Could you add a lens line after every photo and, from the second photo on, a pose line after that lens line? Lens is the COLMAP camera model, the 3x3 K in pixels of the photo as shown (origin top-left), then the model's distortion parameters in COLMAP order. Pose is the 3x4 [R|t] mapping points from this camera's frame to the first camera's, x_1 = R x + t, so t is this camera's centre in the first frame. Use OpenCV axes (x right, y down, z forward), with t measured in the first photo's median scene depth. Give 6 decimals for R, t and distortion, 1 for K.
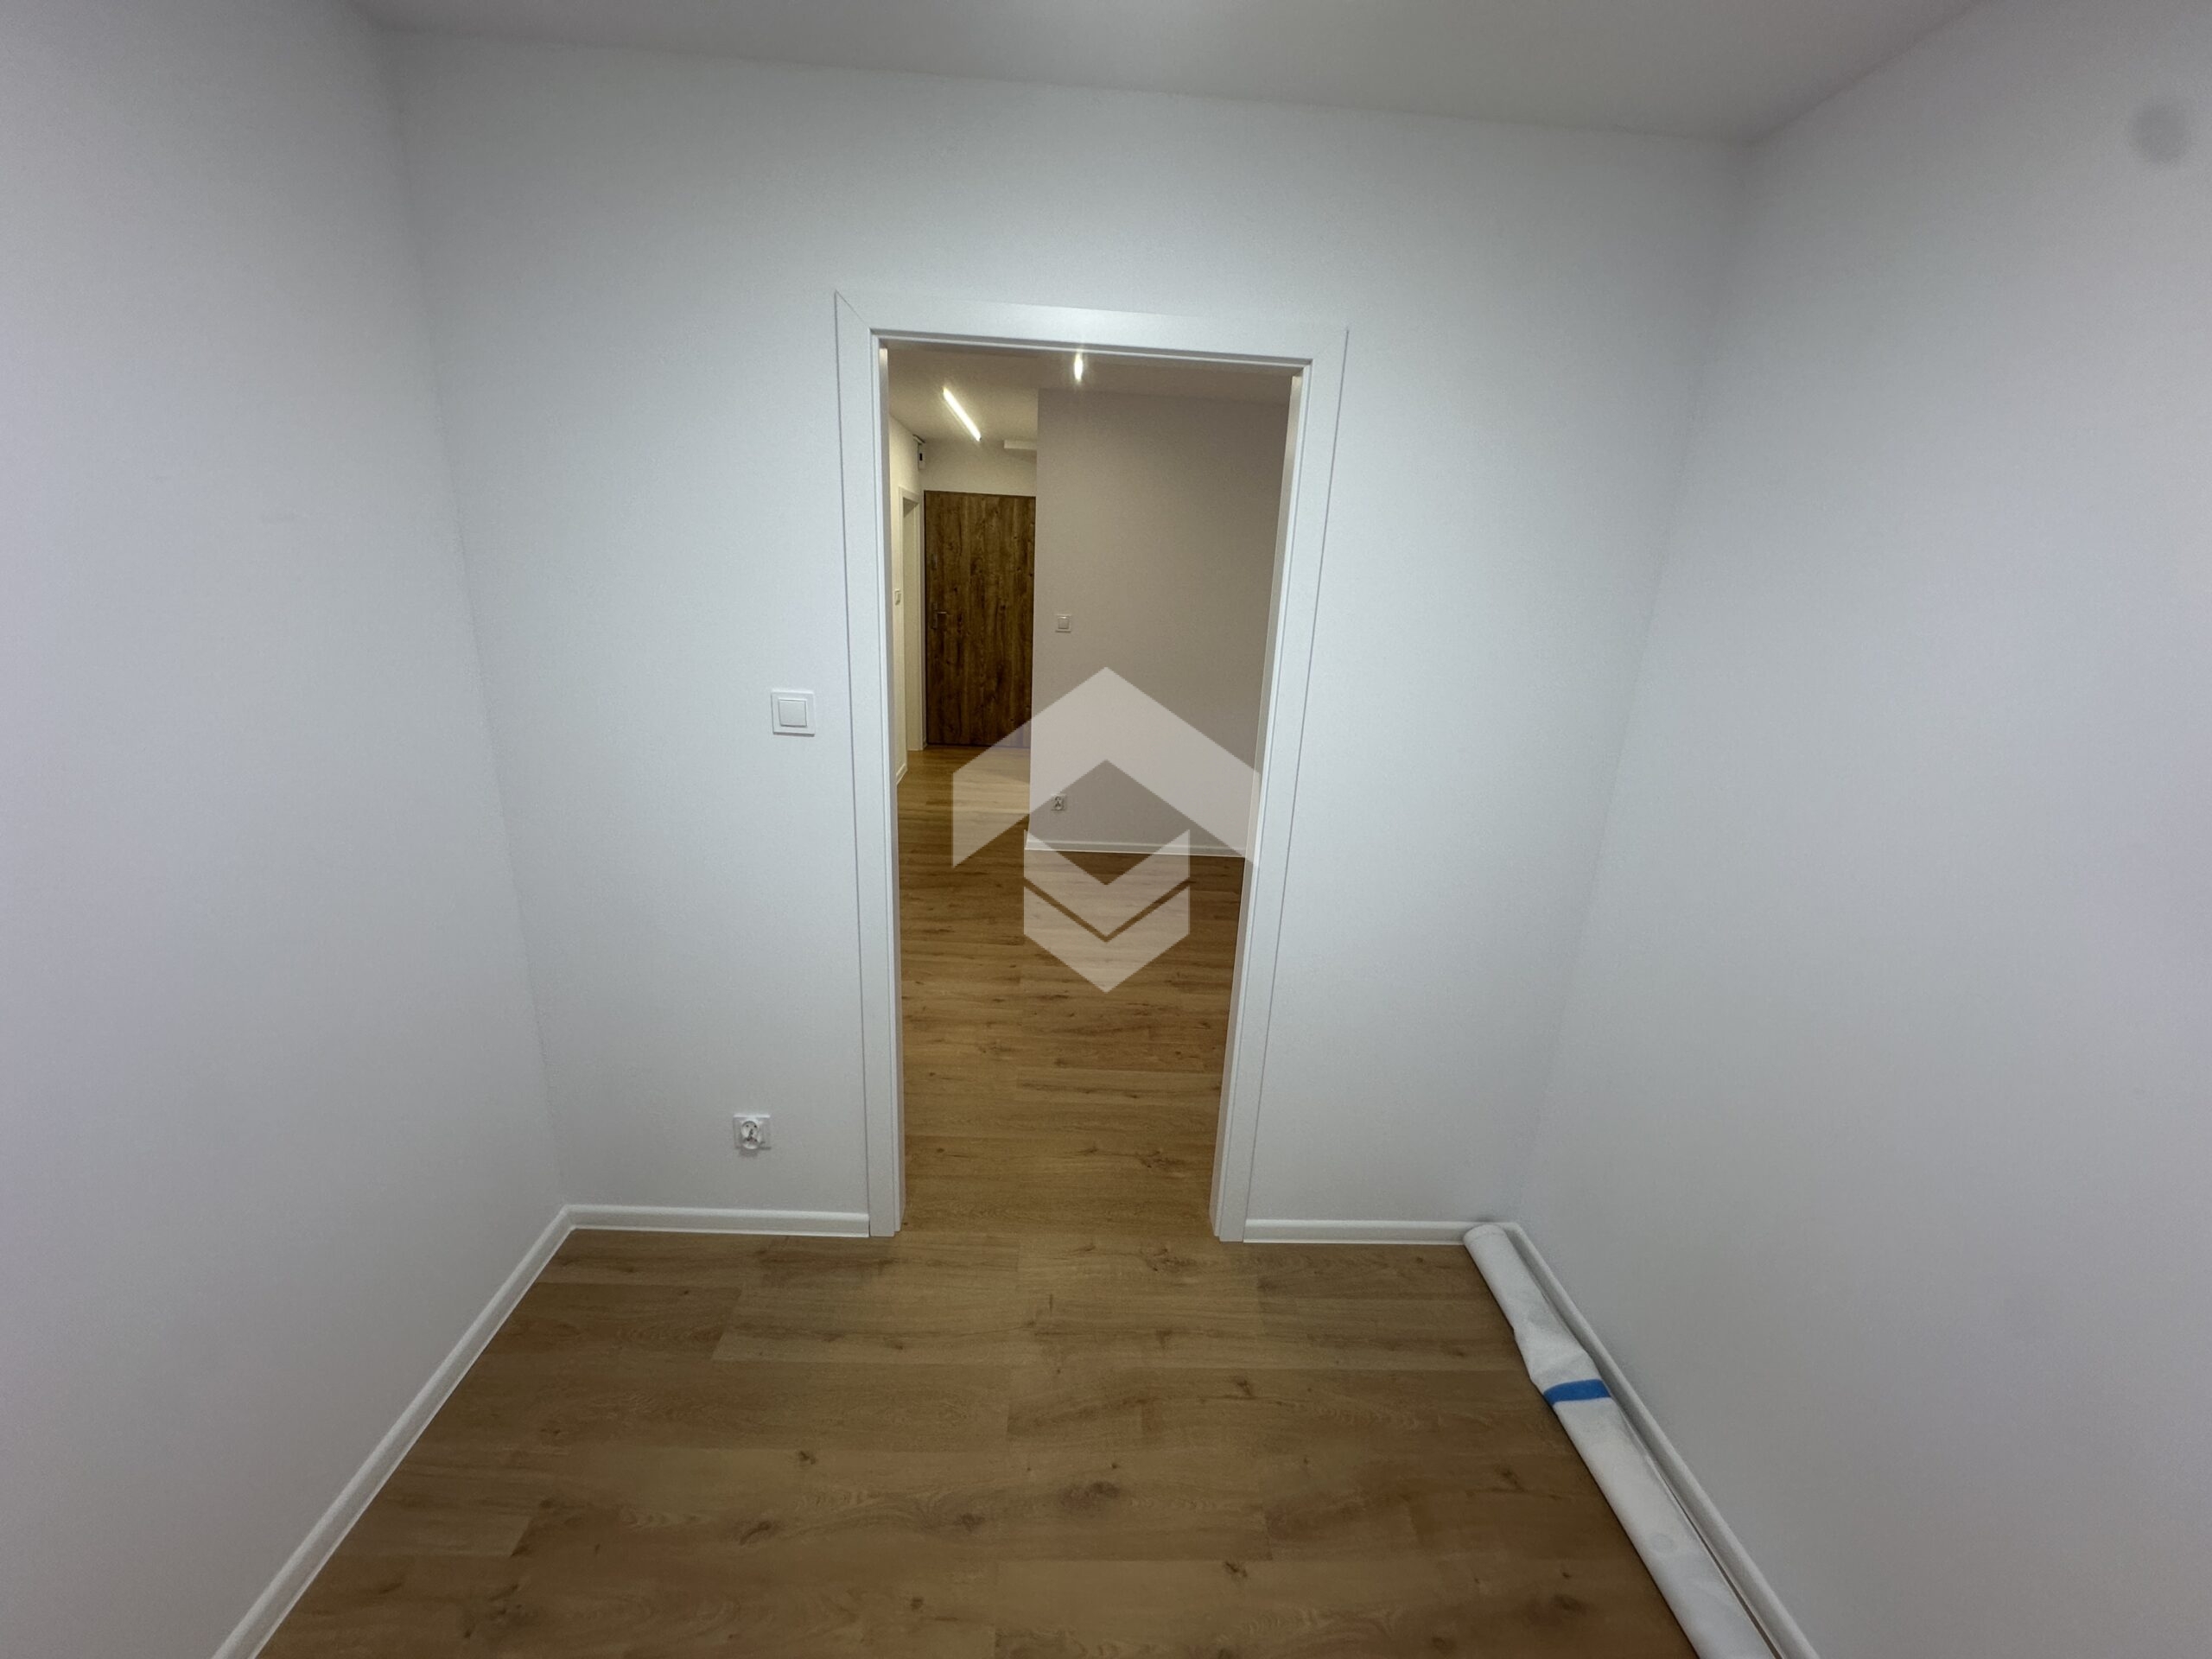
lens RADIAL K [[881.9, 0, 1104.6], [0, 881.9, 832.0], [0, 0, 1]] dist [-0.004745, 0.001253]
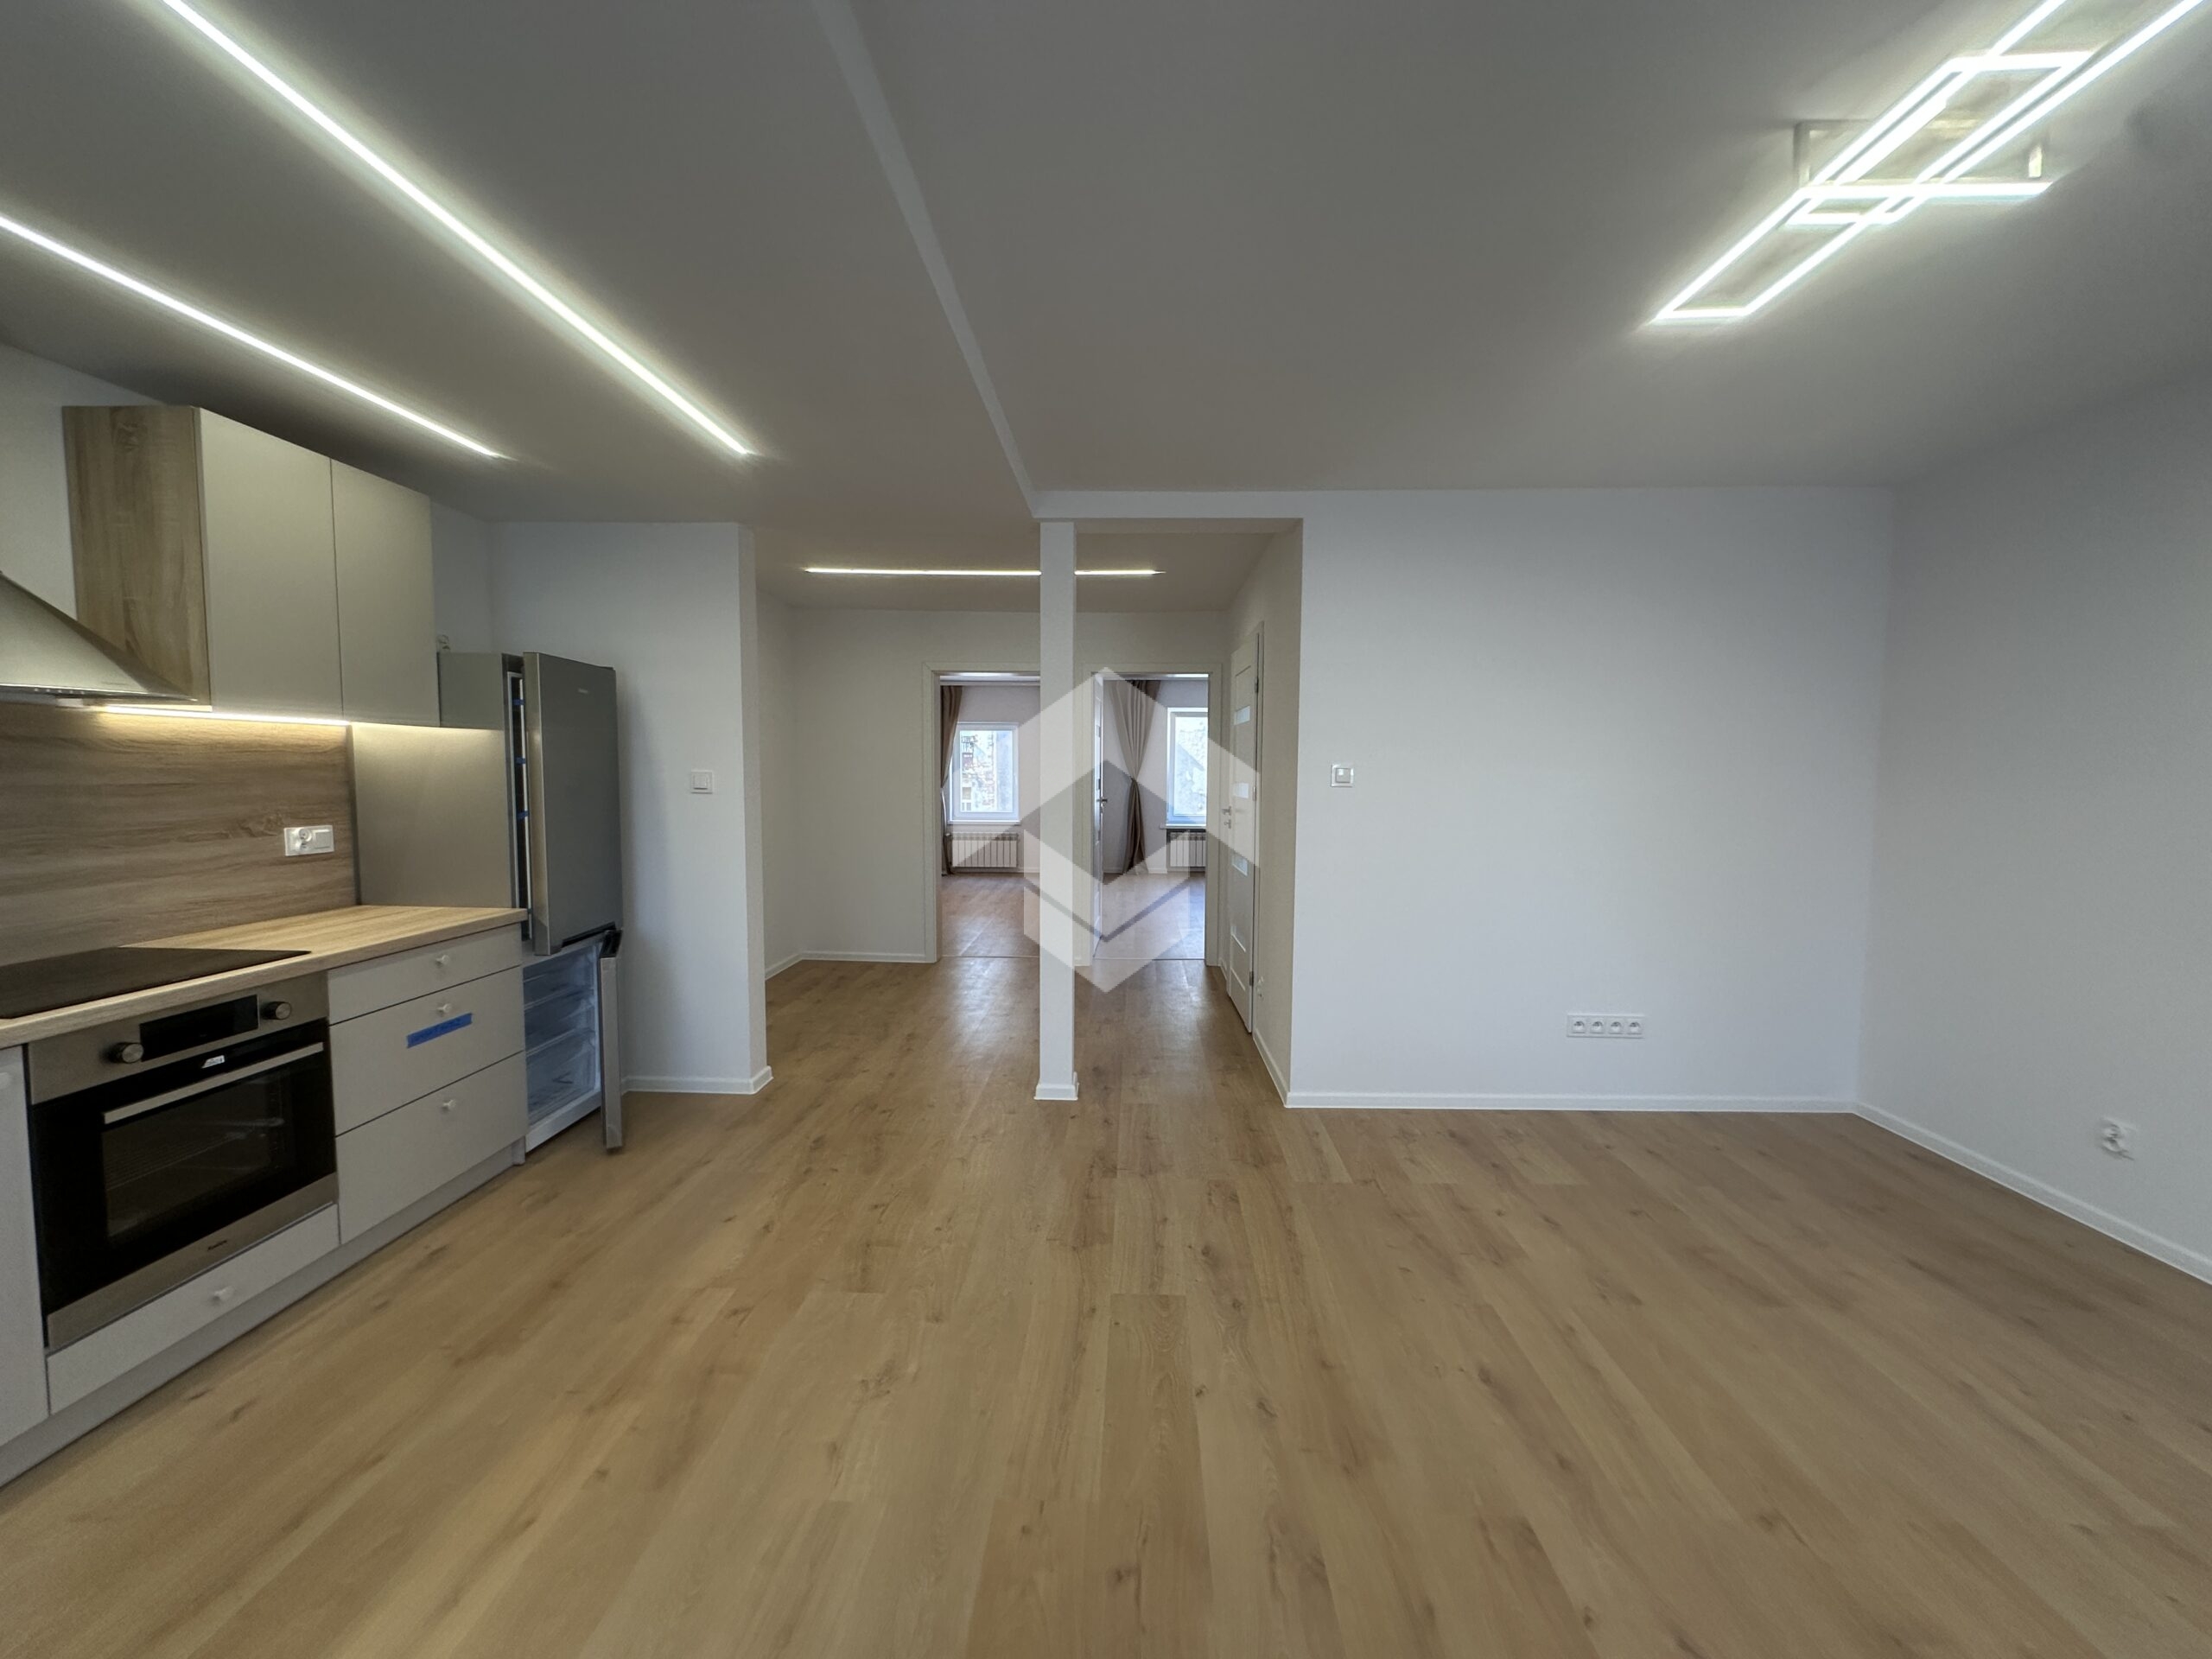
lens RADIAL K [[881.9, 0, 1109.6], [0, 881.9, 828.7], [0, 0, 1]] dist [-0.004745, 0.001253]
pose [[0.068199, -0.120224, 0.990401, -2.279220], [0.291445, 0.951811, 0.095471, -0.313692], [-0.954153, 0.282137, 0.099952, 1.048678]]
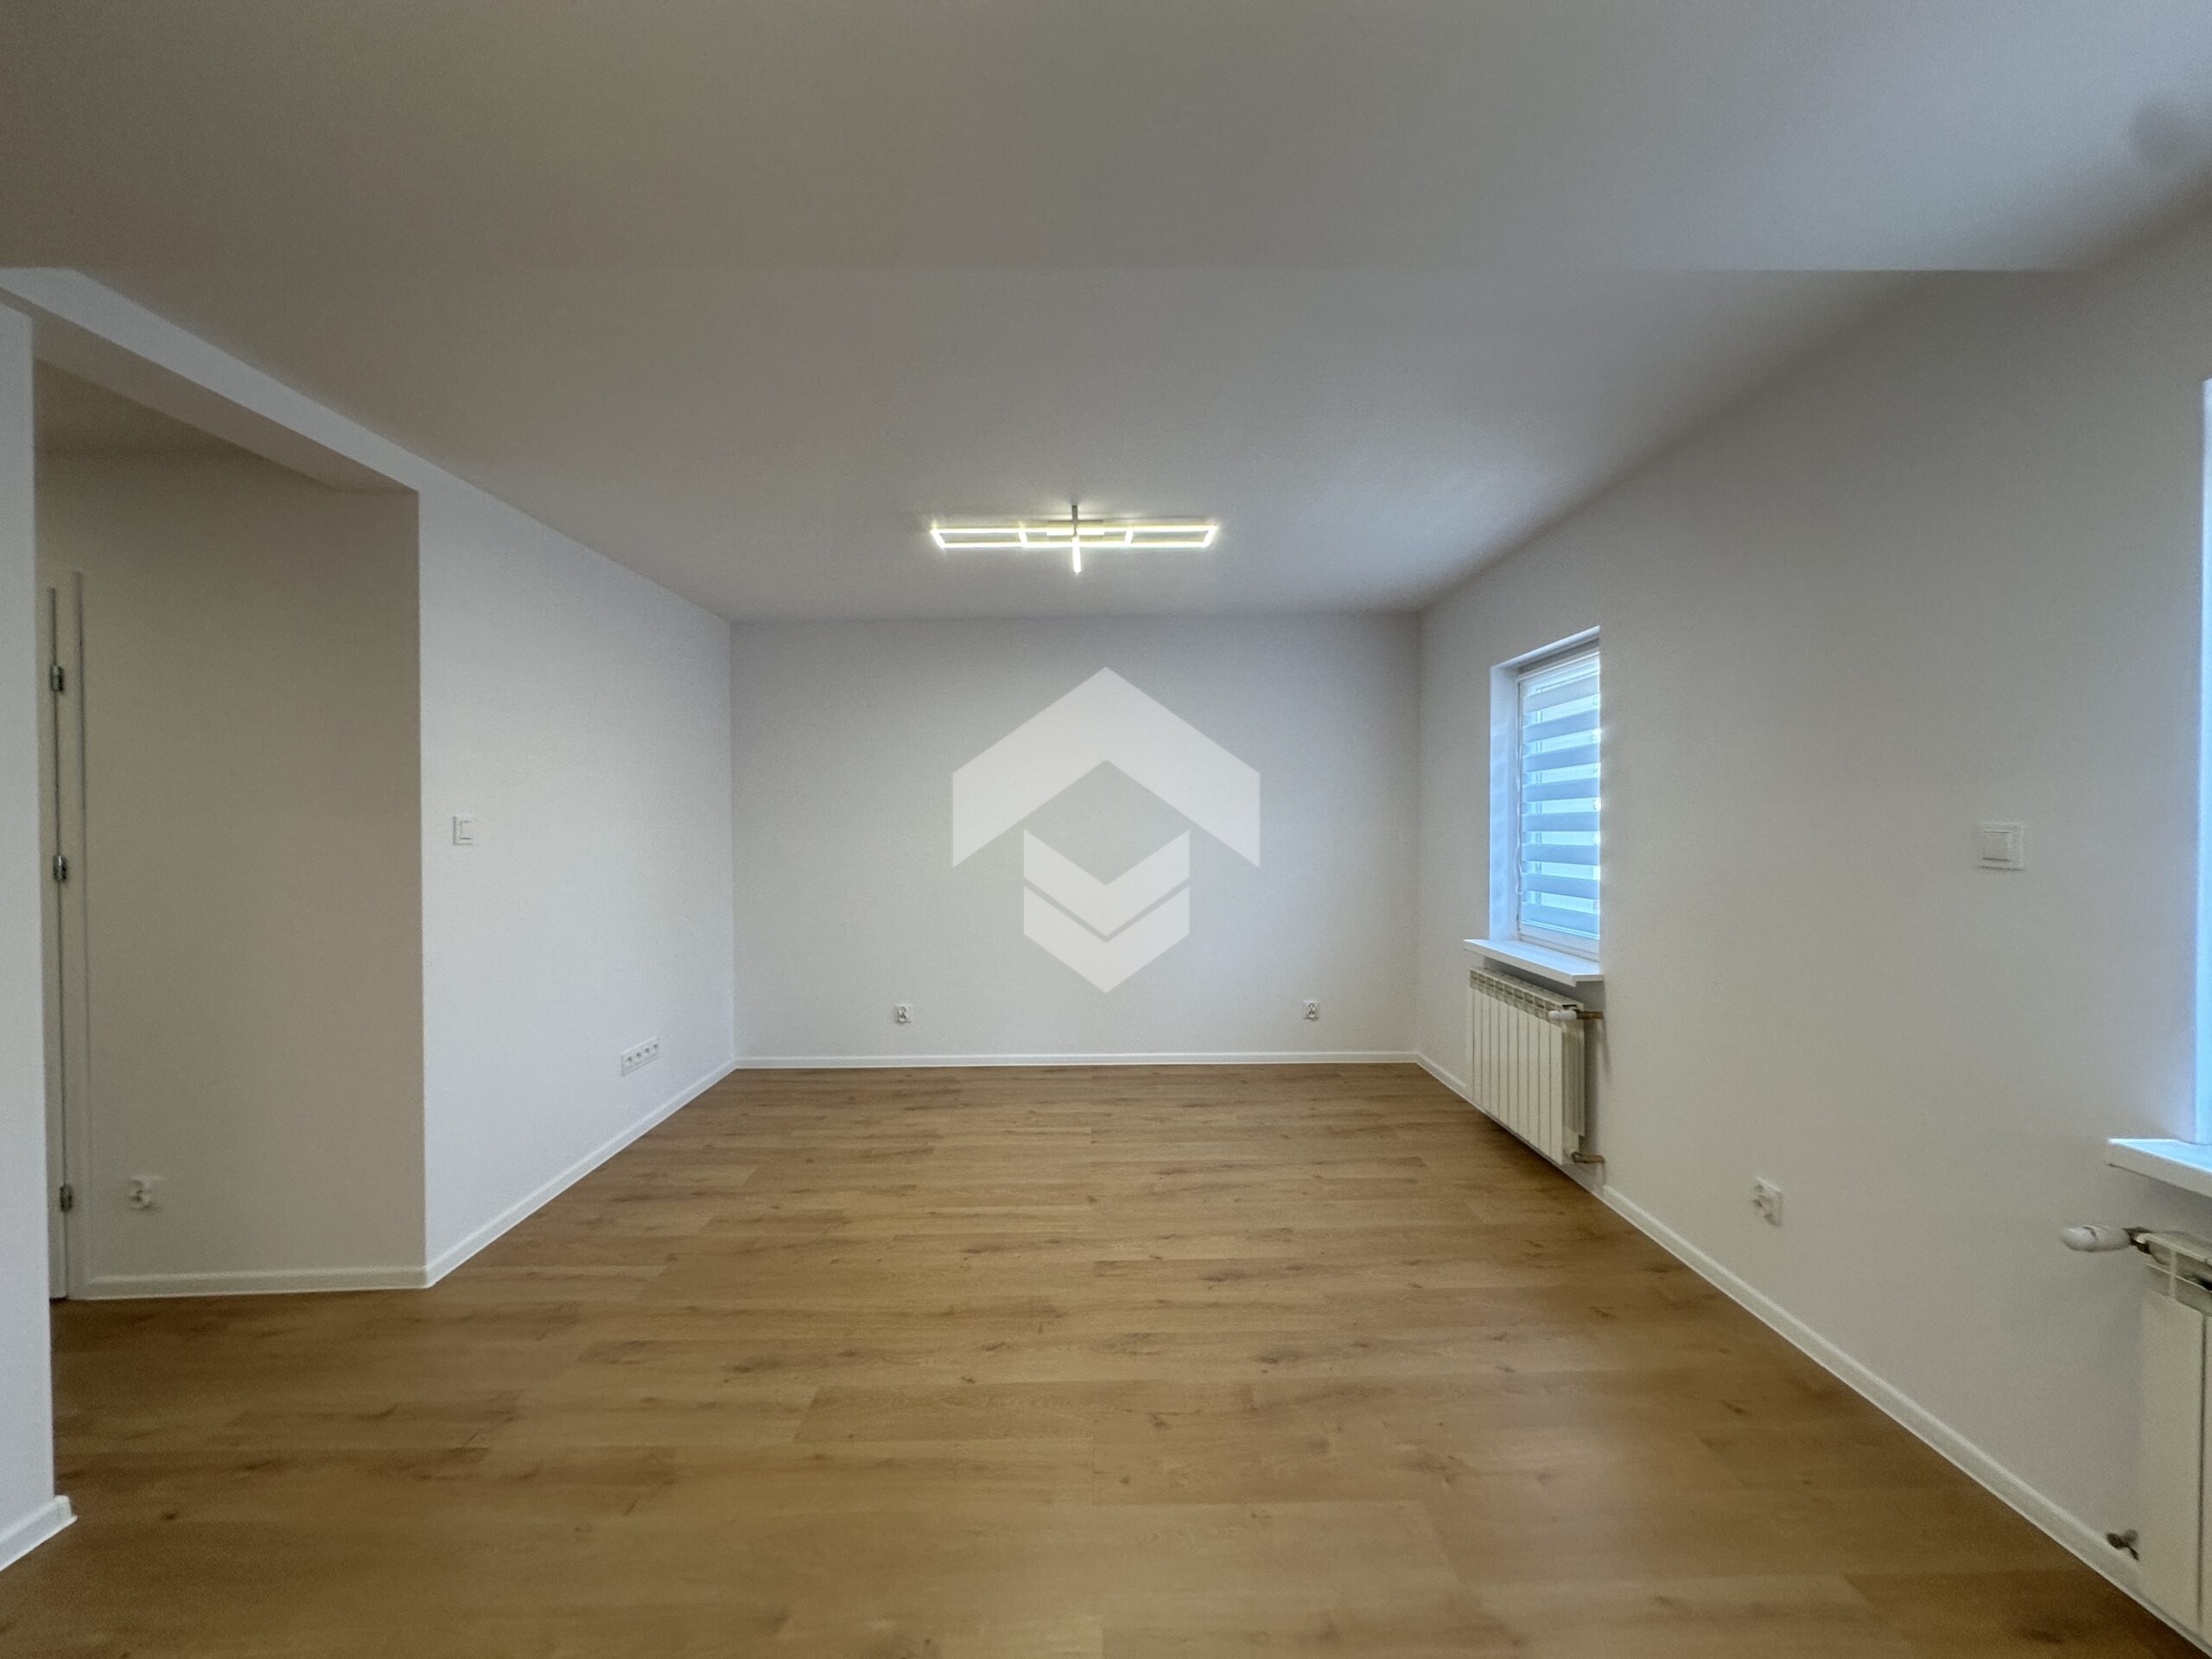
lens RADIAL K [[881.9, 0, 1107.4], [0, 881.9, 831.0], [0, 0, 1]] dist [-0.004745, 0.001253]
pose [[-0.998652, -0.046739, 0.022588, -1.620142], [-0.037560, 0.950943, 0.307078, -0.548251], [-0.035832, 0.305815, -0.951416, 1.938211]]
